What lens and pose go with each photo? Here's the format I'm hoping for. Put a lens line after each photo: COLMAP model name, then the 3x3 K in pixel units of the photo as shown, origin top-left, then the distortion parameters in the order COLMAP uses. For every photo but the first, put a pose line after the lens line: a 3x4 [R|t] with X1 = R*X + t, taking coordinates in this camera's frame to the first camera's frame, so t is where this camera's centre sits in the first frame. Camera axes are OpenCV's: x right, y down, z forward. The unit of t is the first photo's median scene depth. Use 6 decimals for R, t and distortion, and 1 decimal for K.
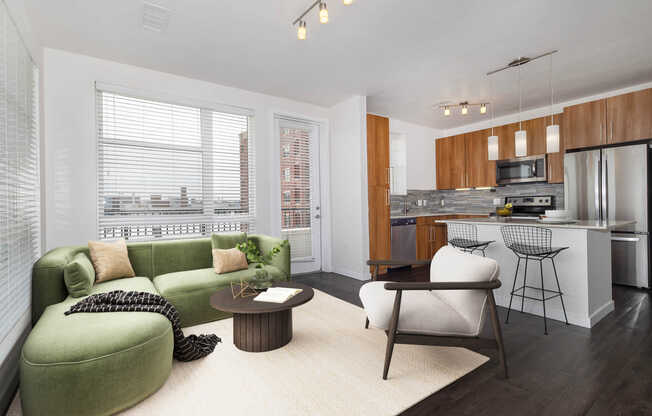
lens RADIAL K [[318.2, 0, 326.0], [0, 318.2, 208.0], [0, 0, 1]] dist [0.000625, 0.000028]
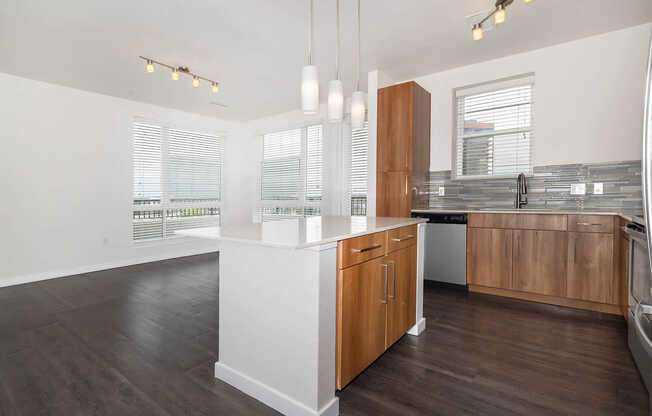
lens RADIAL K [[318.2, 0, 326.0], [0, 318.2, 208.0], [0, 0, 1]] dist [0.000625, 0.000028]
pose [[0.320522, 0.038534, -0.946457, 1.698139], [0.003832, 0.999111, 0.041976, -0.021031], [0.947233, -0.017081, 0.320090, 1.090977]]
